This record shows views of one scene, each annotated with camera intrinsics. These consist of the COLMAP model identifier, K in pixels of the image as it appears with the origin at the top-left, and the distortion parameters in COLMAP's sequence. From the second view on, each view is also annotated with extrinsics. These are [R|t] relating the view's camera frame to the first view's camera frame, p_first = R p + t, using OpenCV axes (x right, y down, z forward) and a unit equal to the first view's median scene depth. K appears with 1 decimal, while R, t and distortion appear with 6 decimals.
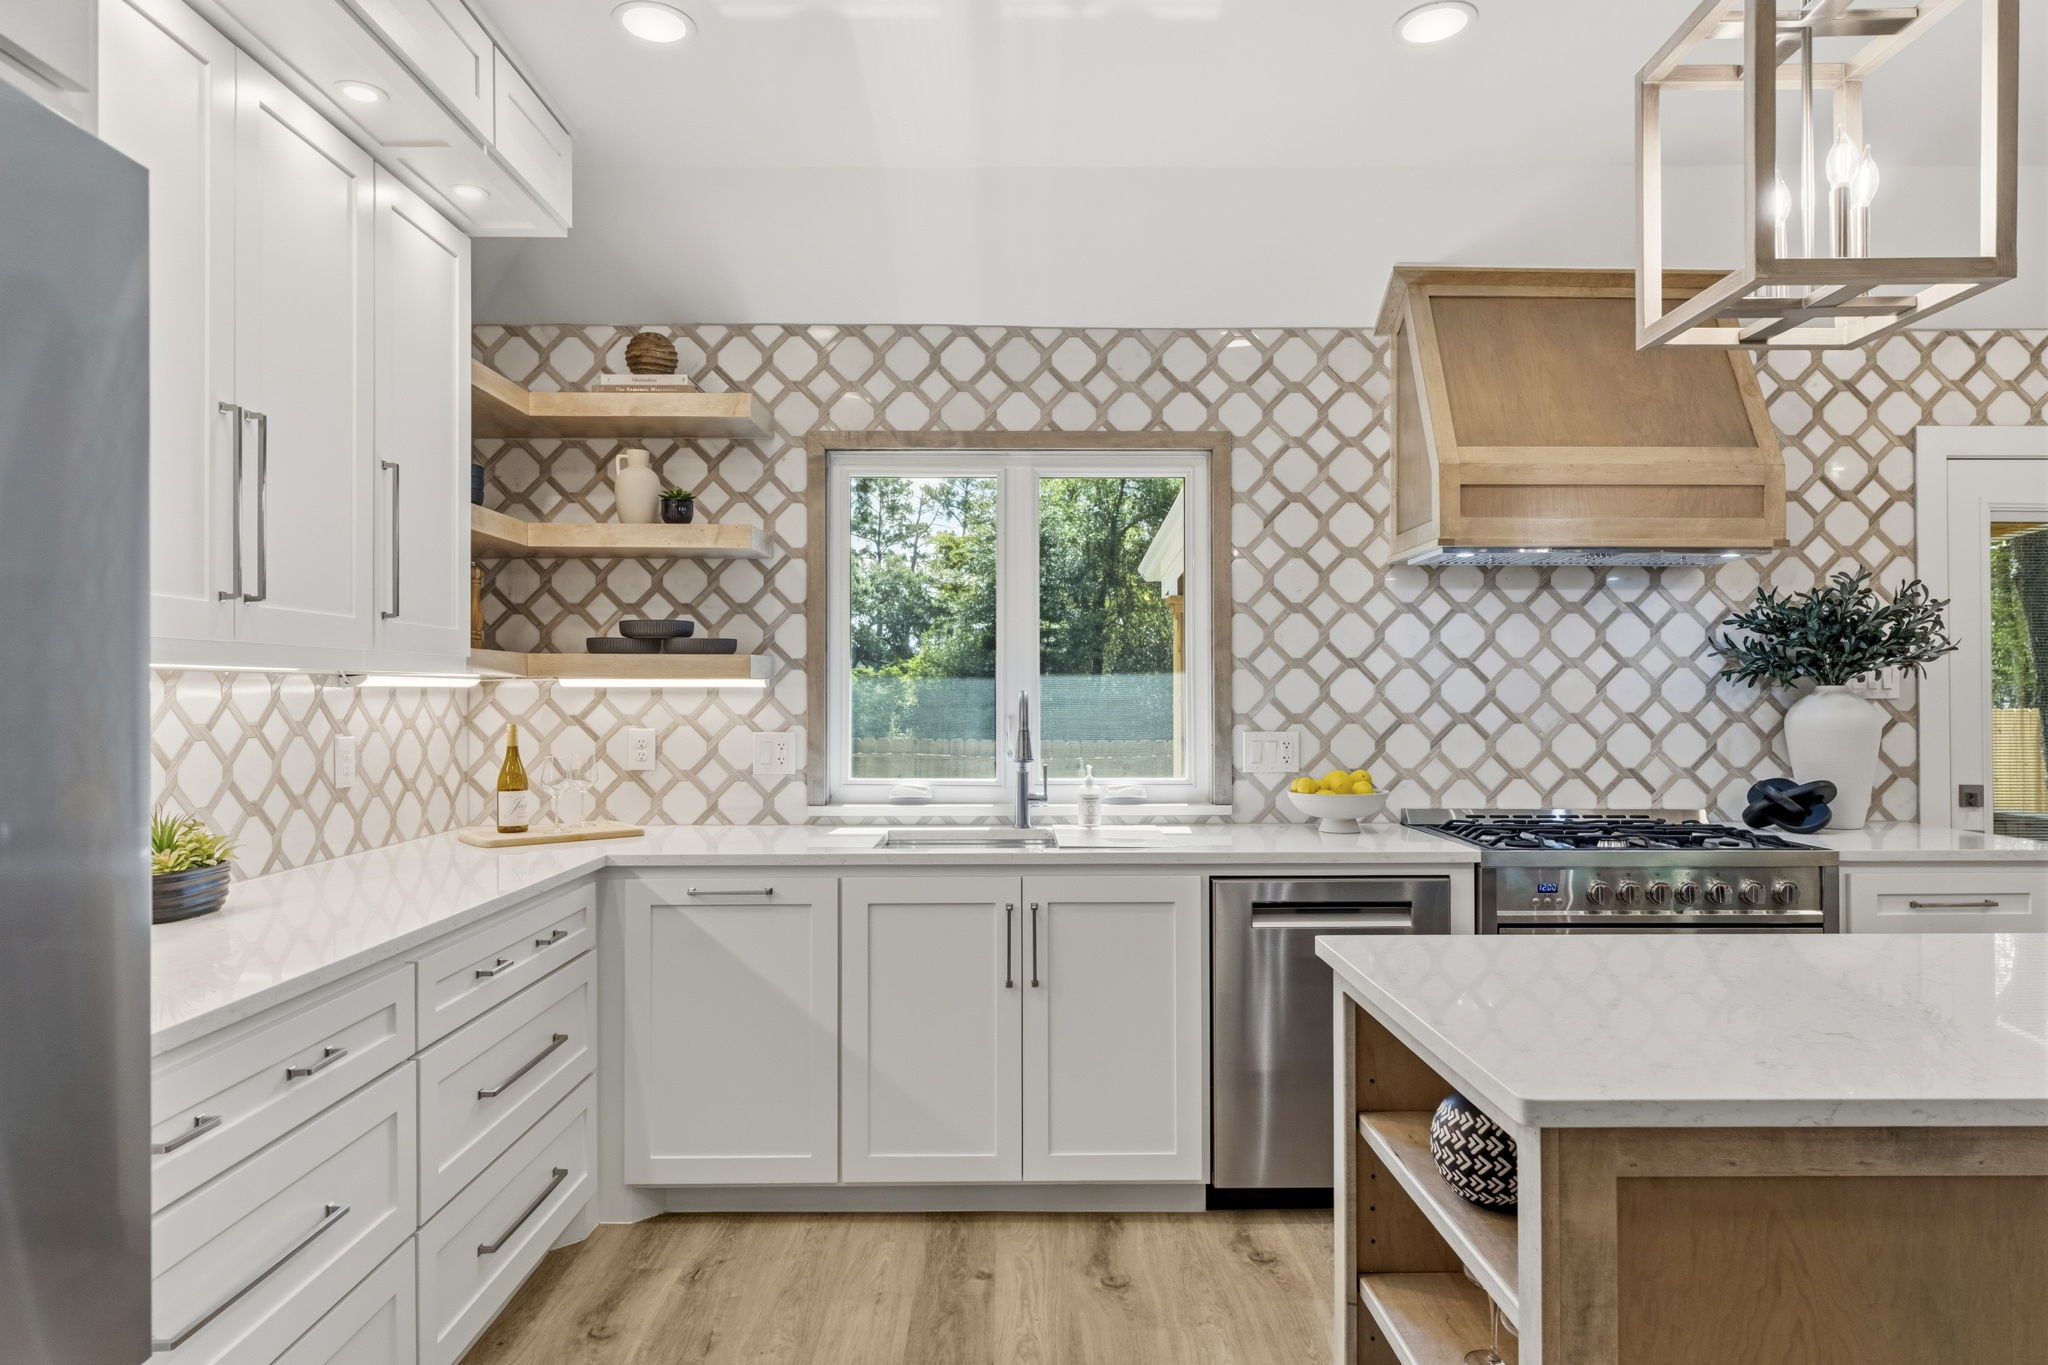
lens RADIAL K [[1215.2, 0, 1027.7], [0, 1215.2, 686.6], [0, 0, 1]] dist [0.001632, -0.000400]
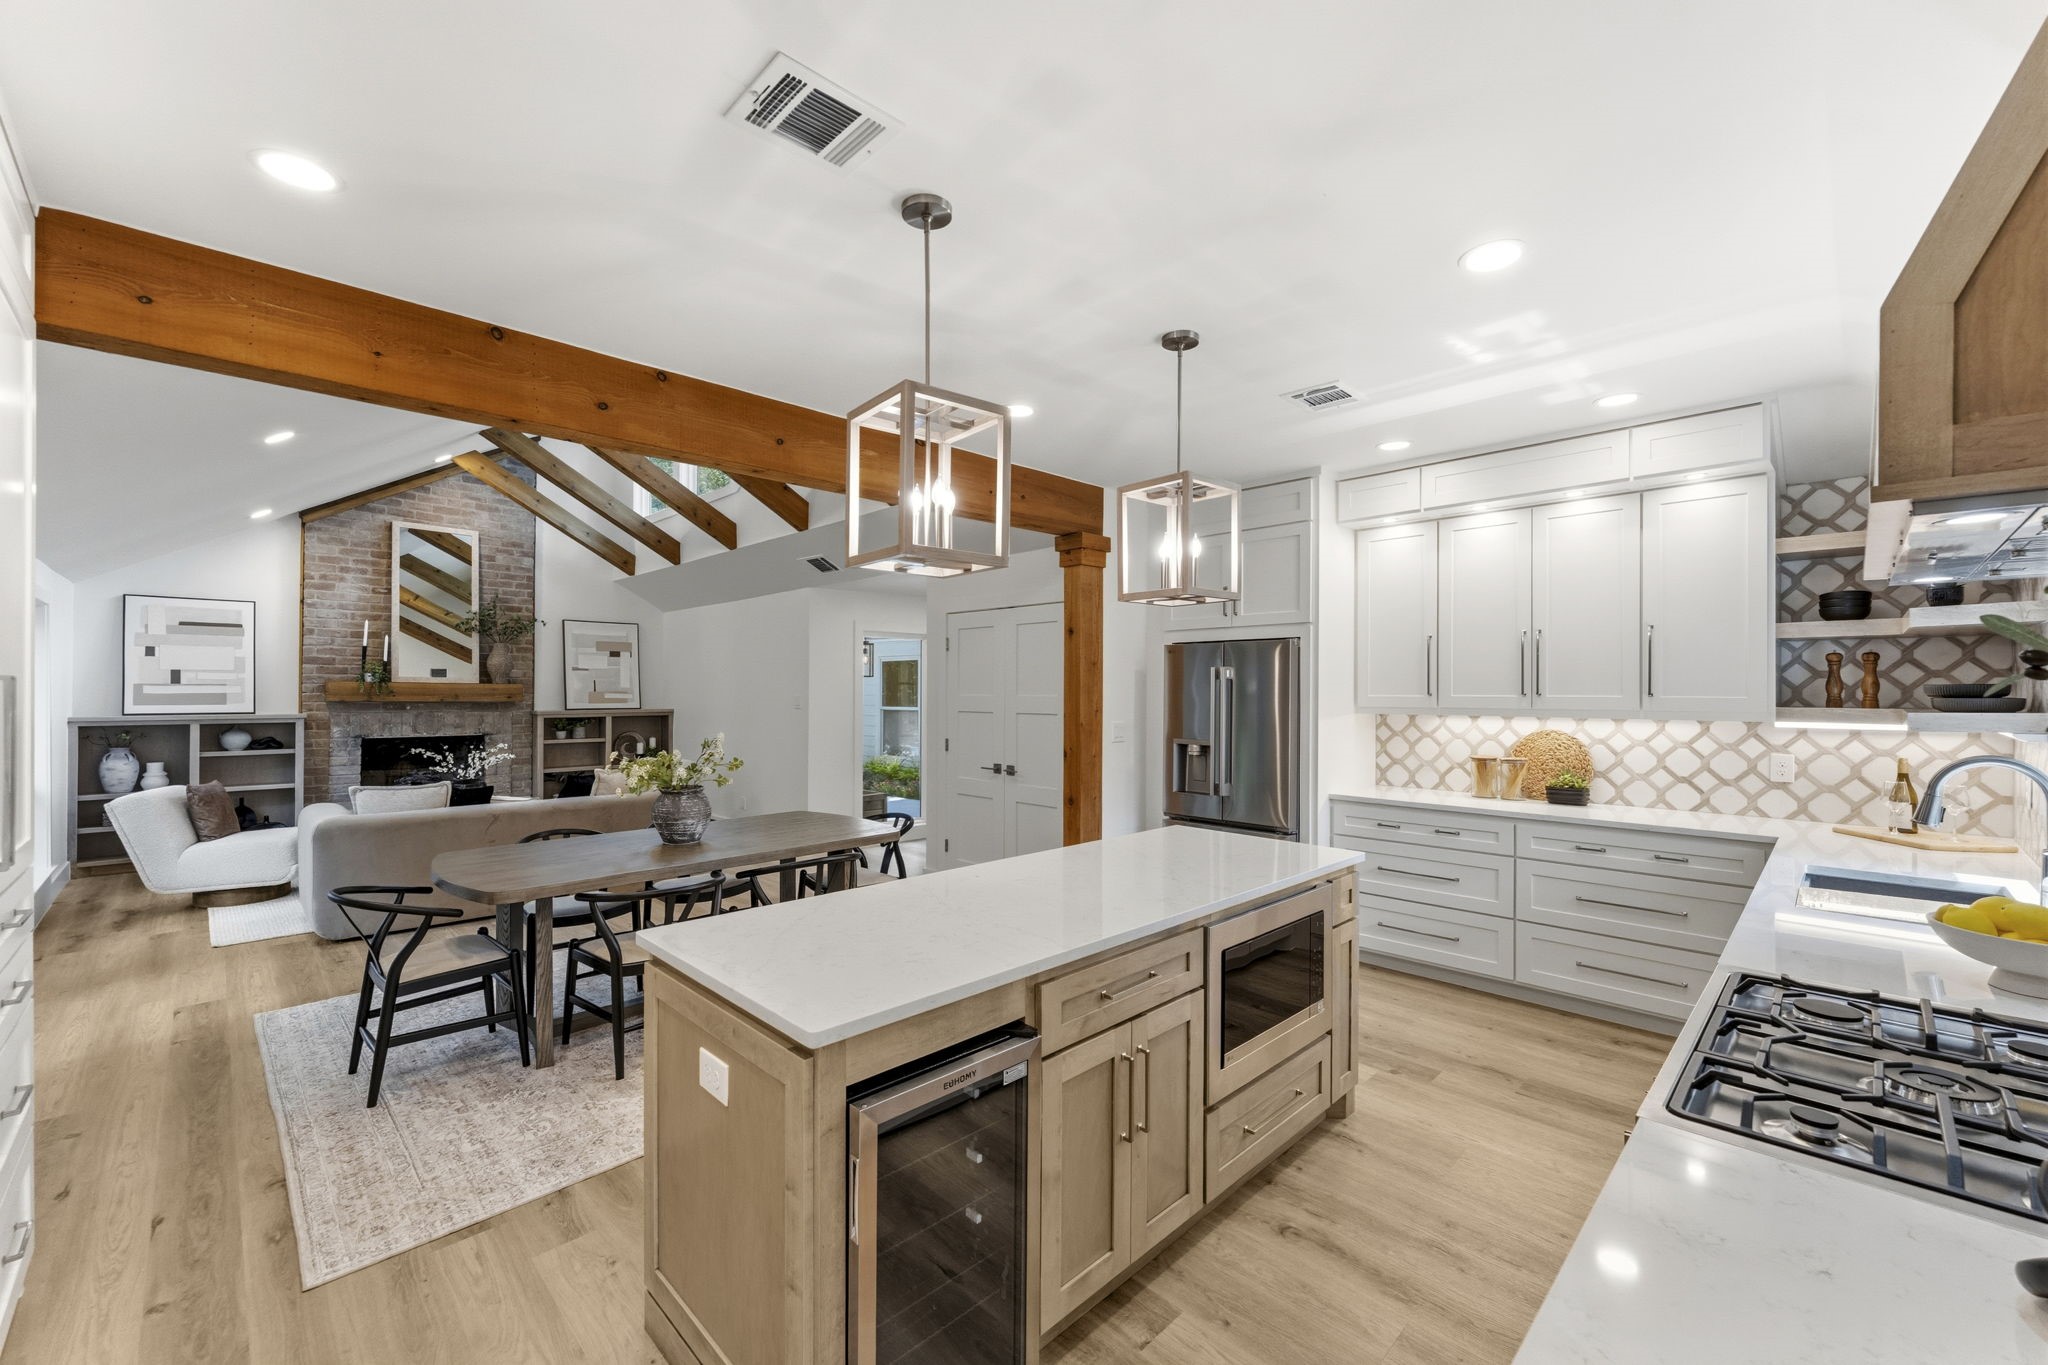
lens RADIAL K [[823.7, 0, 1018.4], [0, 823.7, 687.7], [0, 0, 1]] dist [-0.000236, -0.000162]
pose [[-0.724570, -0.002170, -0.689198, 0.921880], [0.003362, 0.999972, -0.006683, -0.044917], [0.689193, -0.007160, -0.724542, 0.893567]]
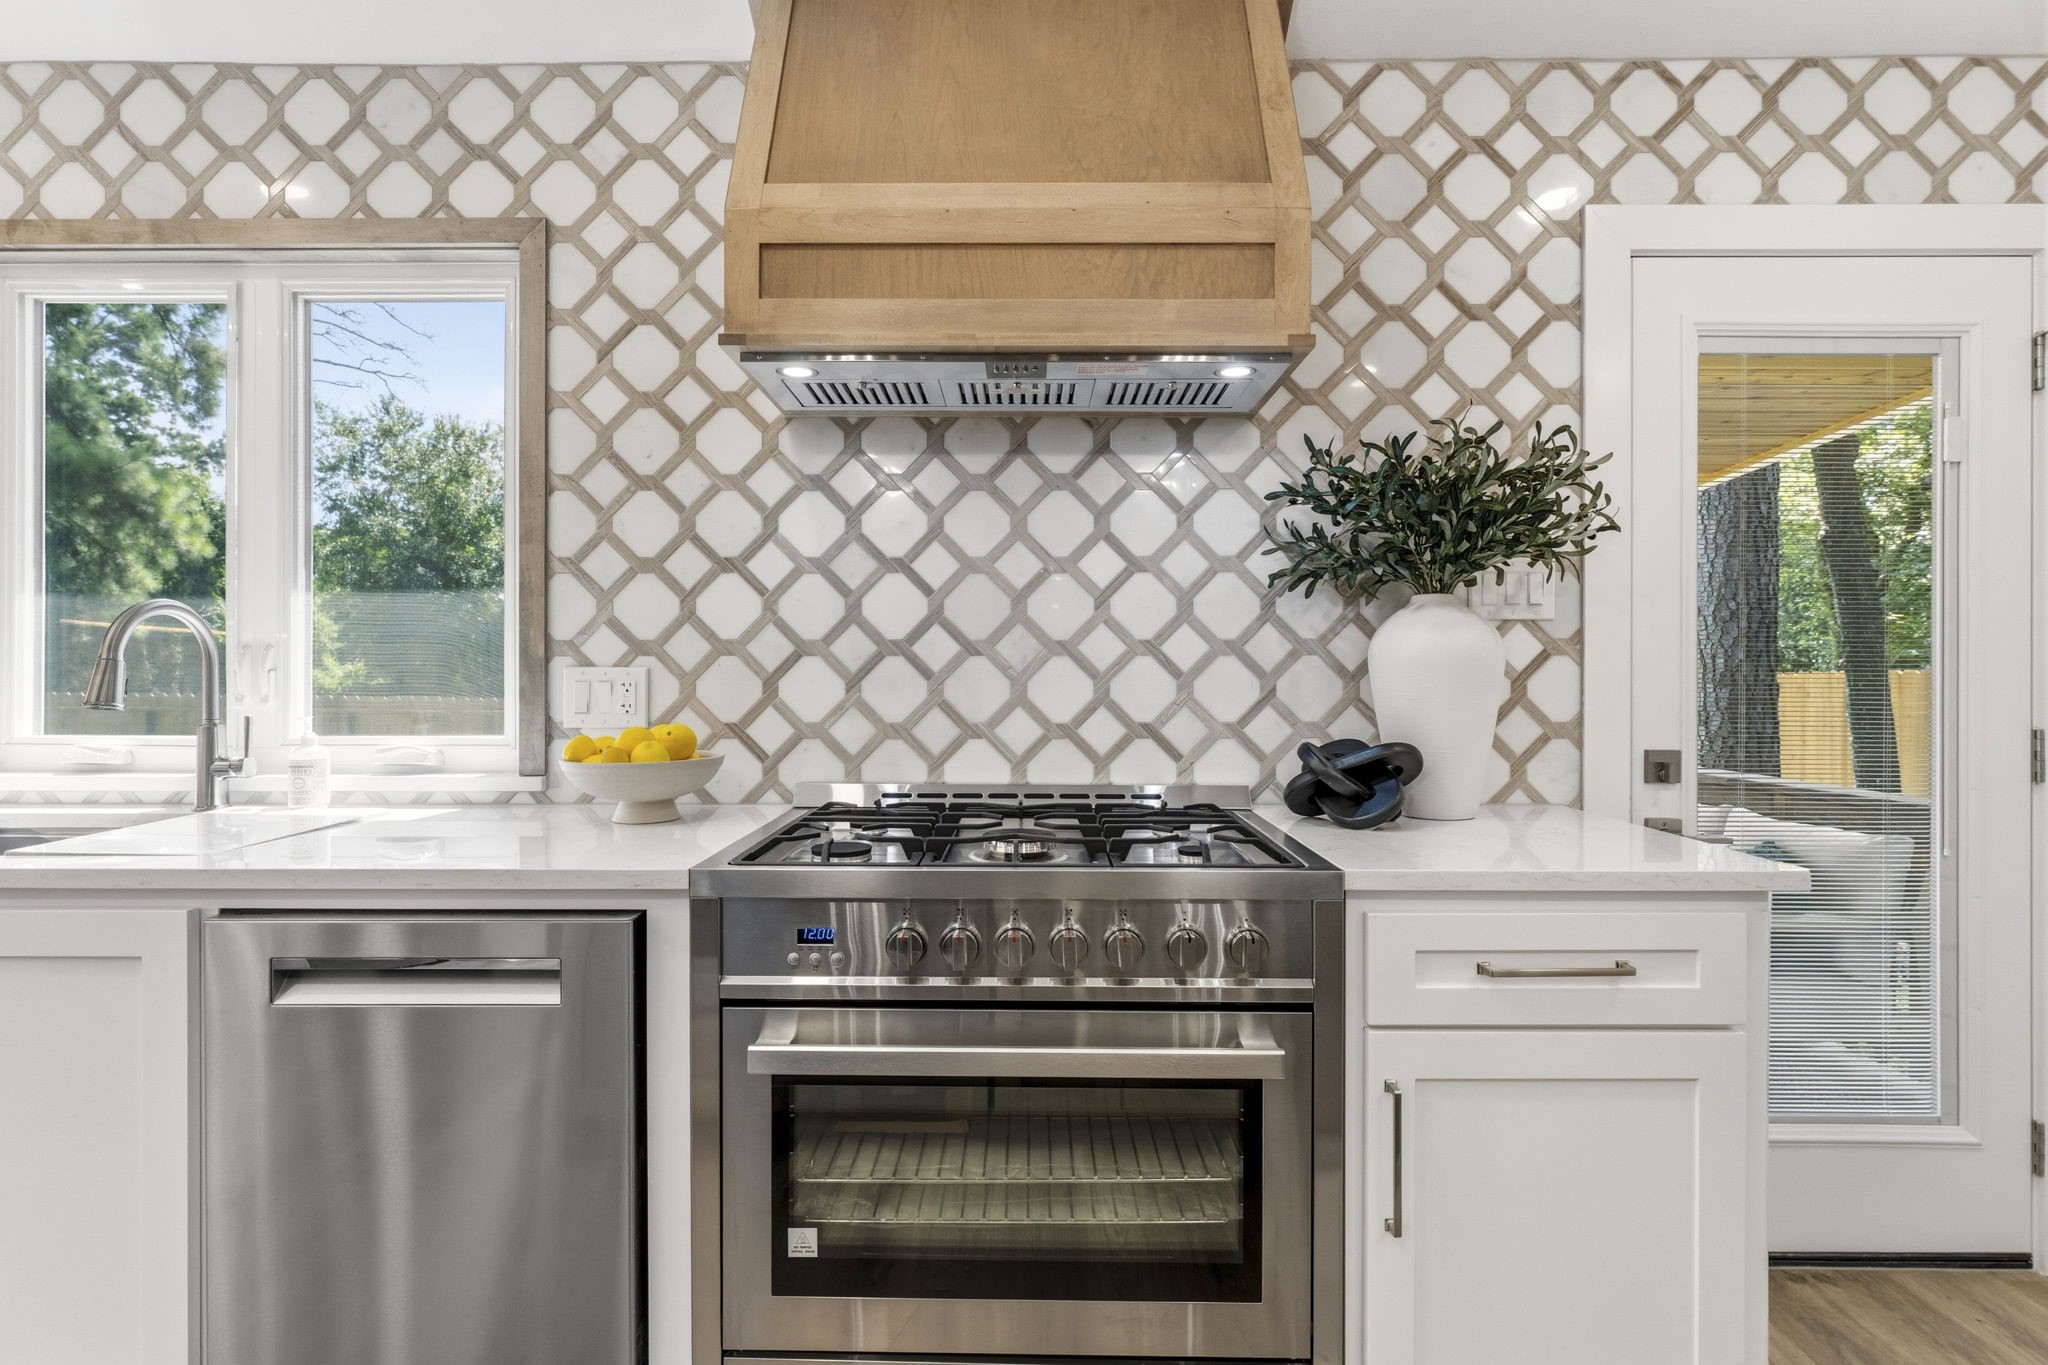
lens RADIAL K [[985.2, 0, 1021.9], [0, 985.2, 676.9], [0, 0, 1]] dist [-0.000658, 0.000128]
pose [[0.999813, 0.002116, -0.019215, 0.438489], [-0.001852, 0.999904, 0.013760, 0.034464], [0.019243, -0.013722, 0.999721, 0.459540]]
